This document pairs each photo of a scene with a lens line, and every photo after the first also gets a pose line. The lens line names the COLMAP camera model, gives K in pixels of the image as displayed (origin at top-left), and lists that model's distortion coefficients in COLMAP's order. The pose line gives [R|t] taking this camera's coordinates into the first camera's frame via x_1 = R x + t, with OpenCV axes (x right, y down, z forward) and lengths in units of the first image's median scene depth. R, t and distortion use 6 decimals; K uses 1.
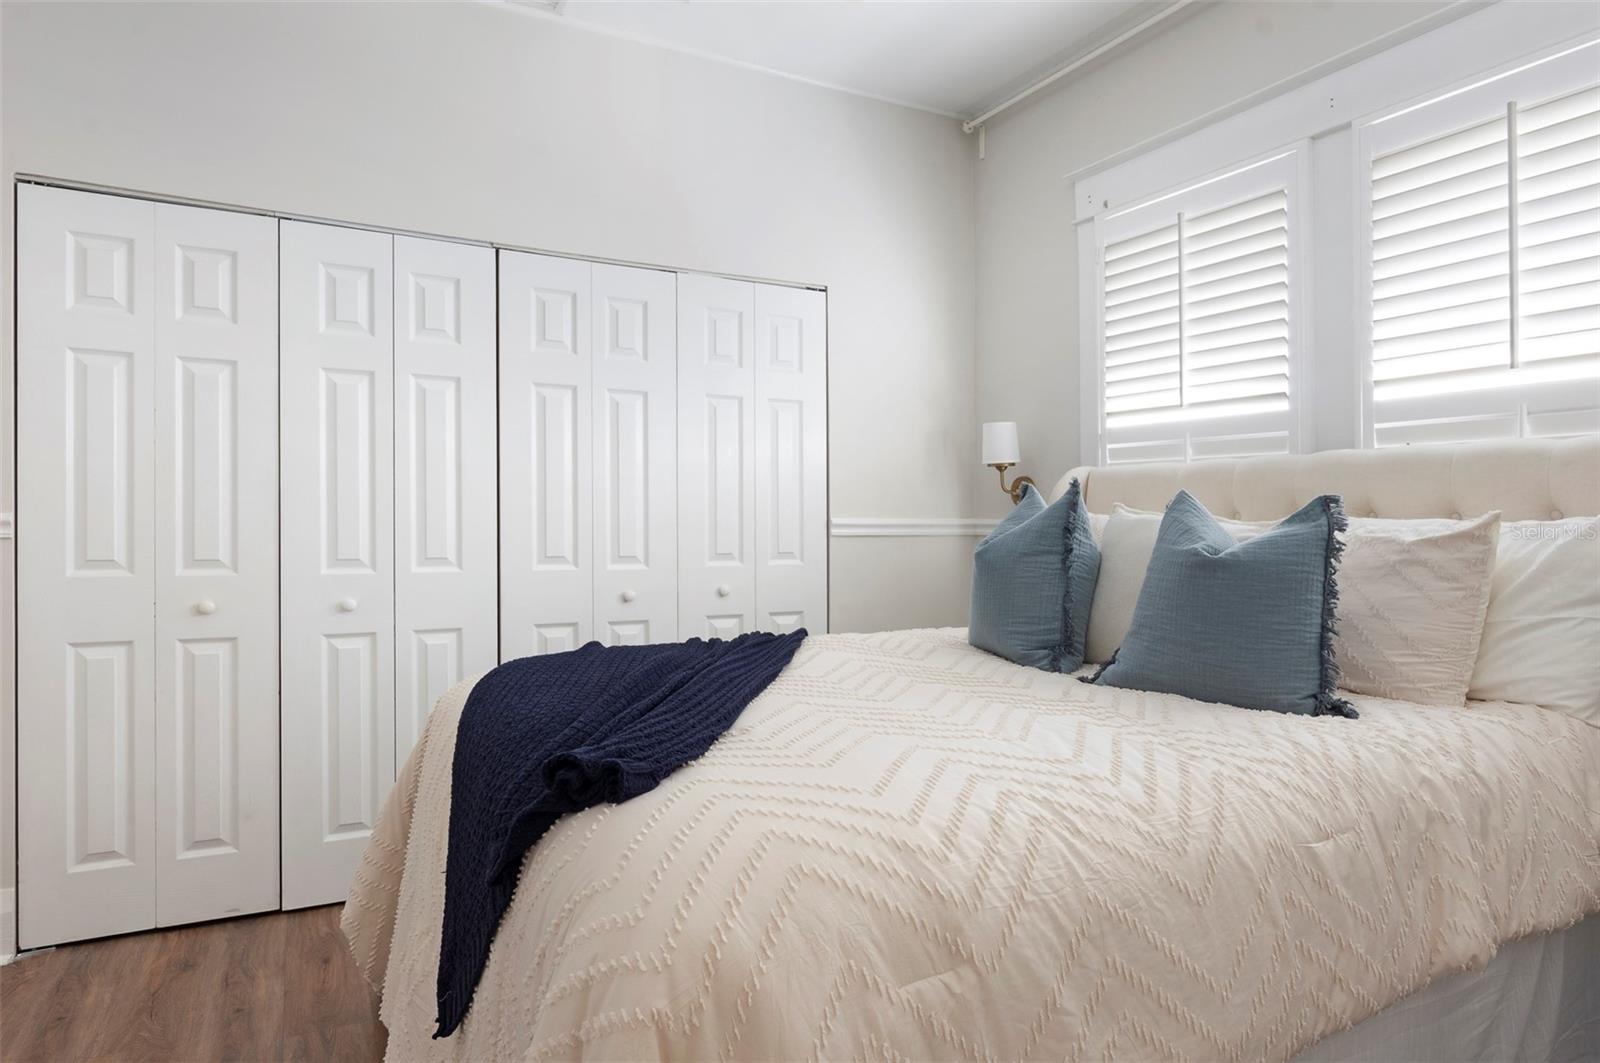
lens RADIAL K [[984.3, 0, 799.6], [0, 984.3, 509.9], [0, 0, 1]] dist [0.003623, -0.001366]
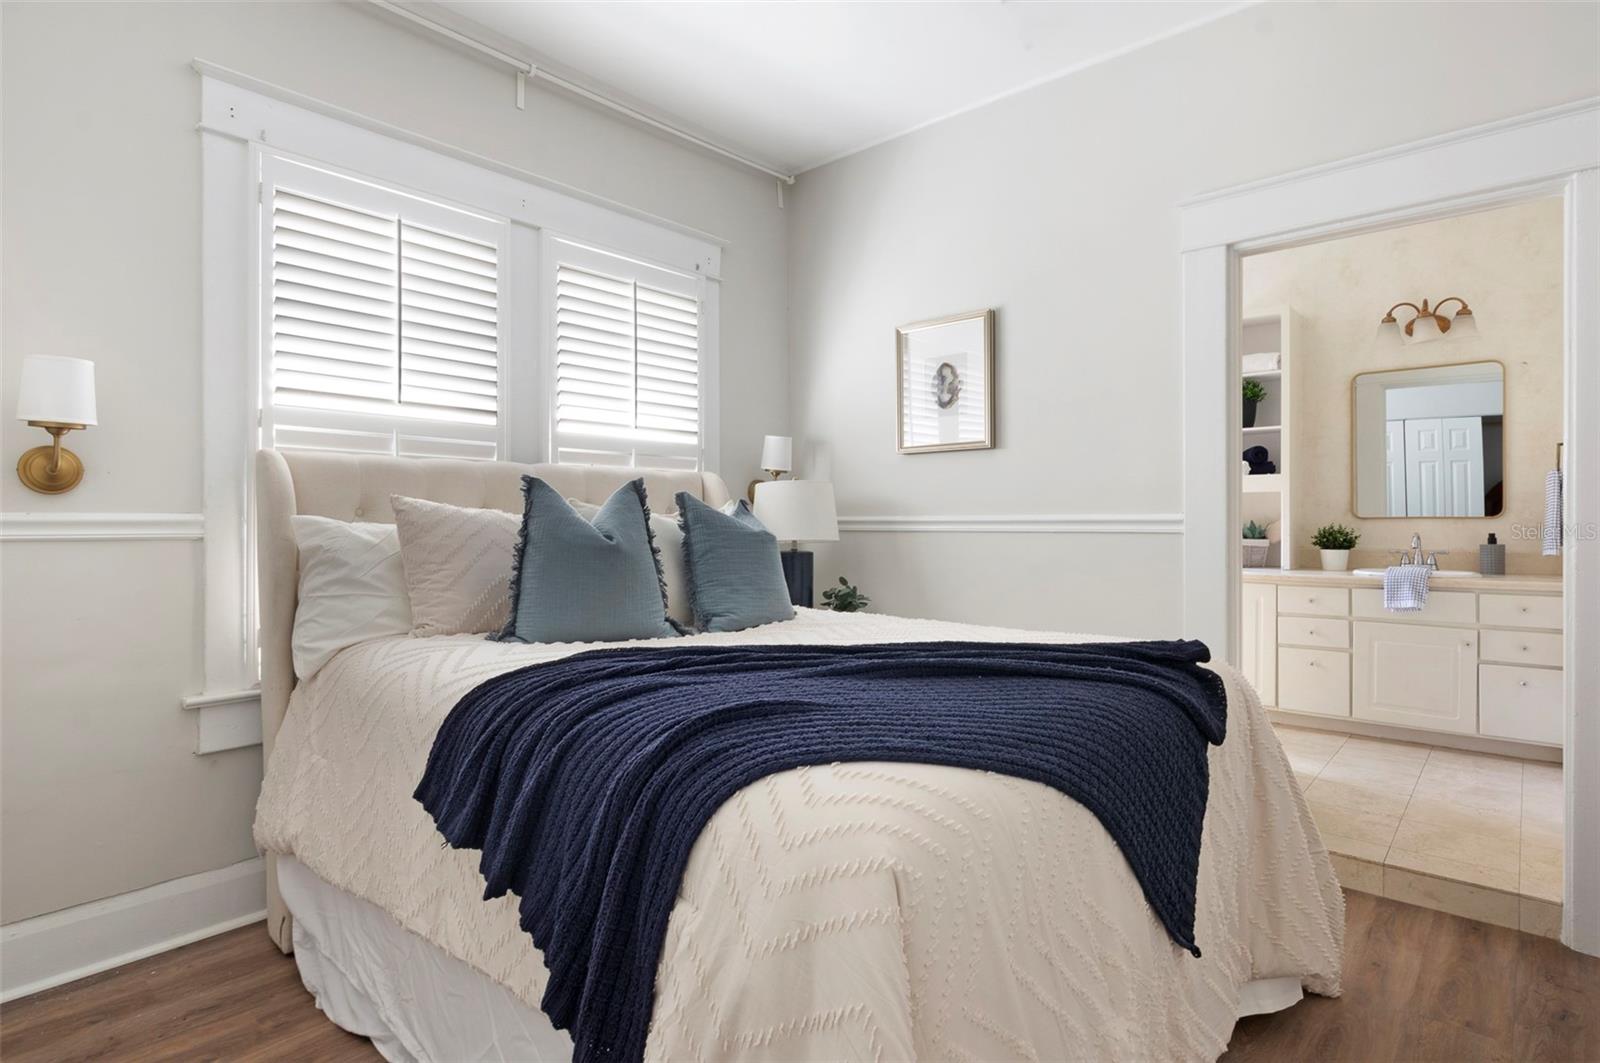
lens RADIAL K [[850.2, 0, 798.4], [0, 850.2, 528.5], [0, 0, 1]] dist [0.003532, -0.017377]
pose [[-0.363632, -0.006932, 0.931517, -0.598122], [-0.003673, 0.999975, 0.006008, 0.019613], [-0.931535, -0.001237, -0.363649, 0.945614]]
